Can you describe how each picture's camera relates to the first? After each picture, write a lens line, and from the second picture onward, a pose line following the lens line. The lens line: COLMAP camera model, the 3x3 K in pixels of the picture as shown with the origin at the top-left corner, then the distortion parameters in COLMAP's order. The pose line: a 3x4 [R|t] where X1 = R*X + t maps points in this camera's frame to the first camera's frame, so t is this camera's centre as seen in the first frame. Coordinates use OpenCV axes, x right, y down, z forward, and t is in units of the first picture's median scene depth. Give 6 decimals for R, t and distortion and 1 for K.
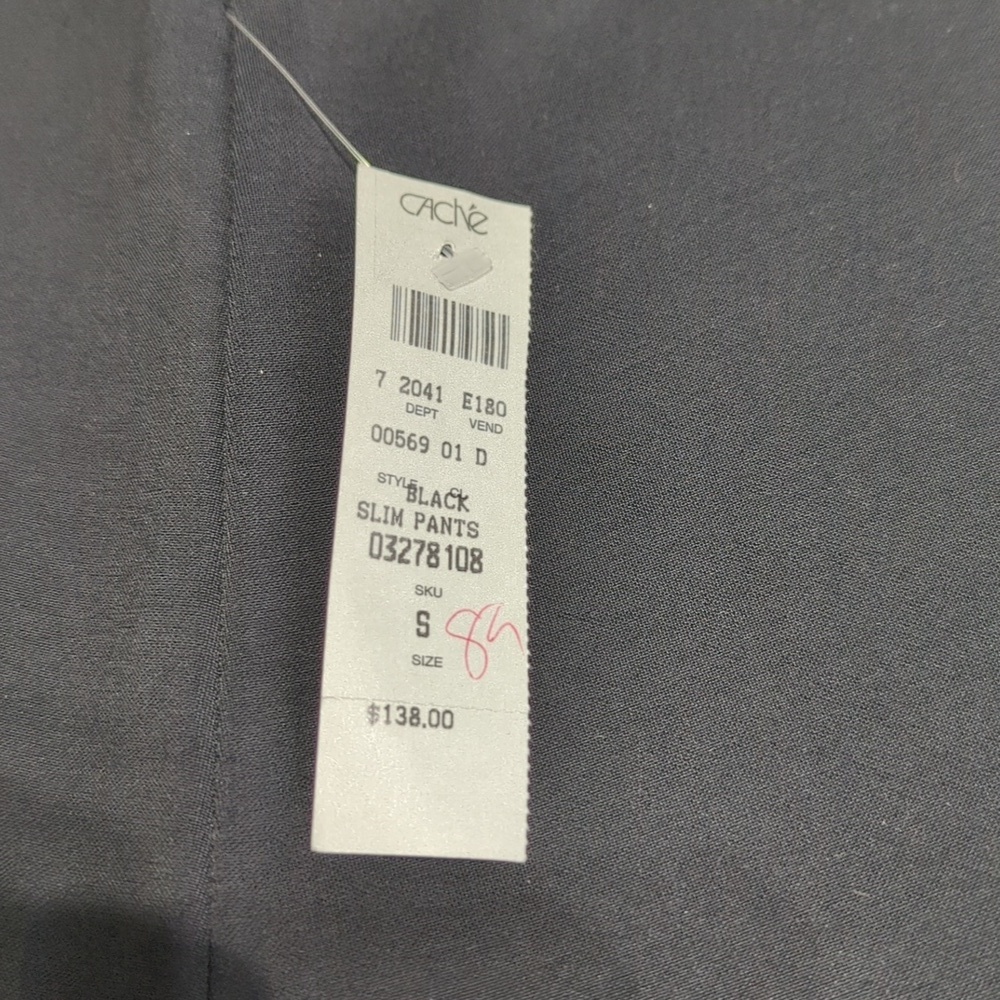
lens RADIAL K [[1601.1, 0, 500.0], [0, 1601.1, 500.0], [0, 0, 1]] dist [0.110319, -0.034514]
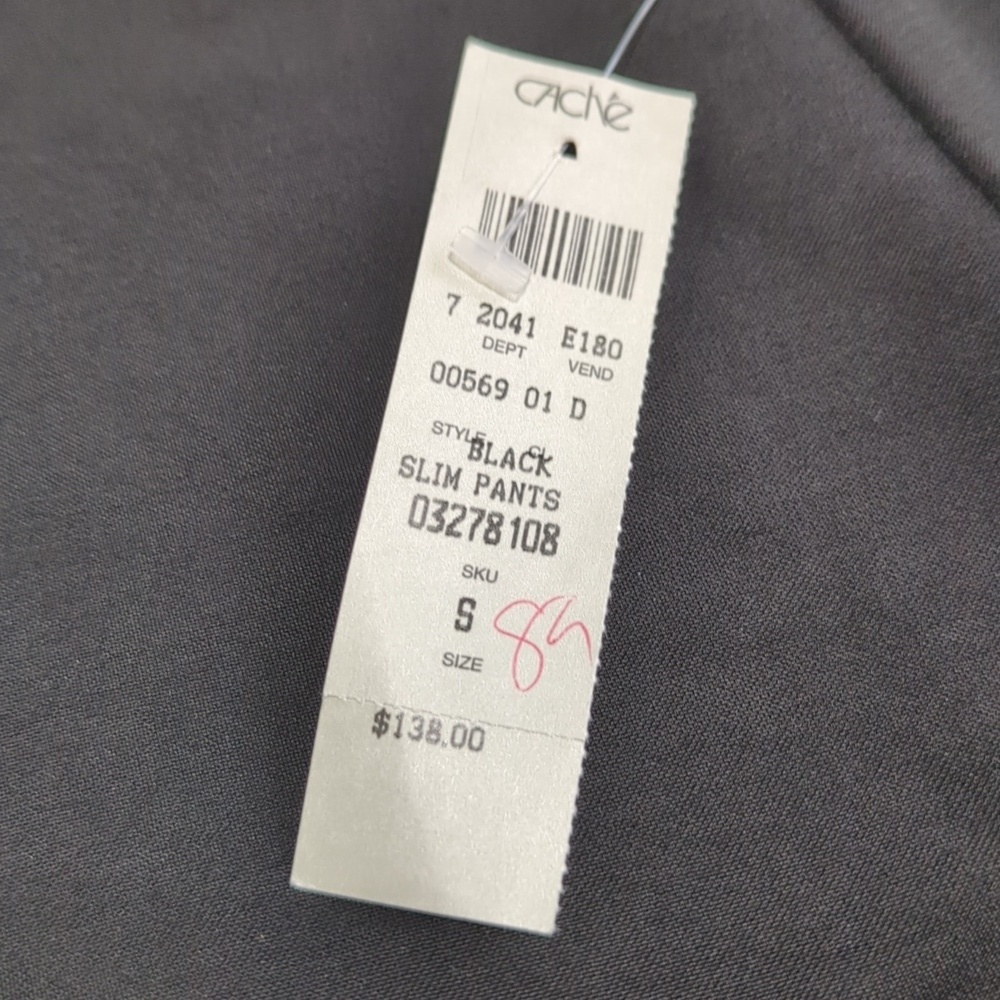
lens RADIAL K [[1601.1, 0, 500.0], [0, 1601.1, 500.0], [0, 0, 1]] dist [0.110319, -0.034514]
pose [[0.950113, 0.053087, -0.307356, 0.200337], [-0.054292, 0.998514, 0.004634, 0.016476], [0.307146, 0.012284, 0.951583, 0.252534]]
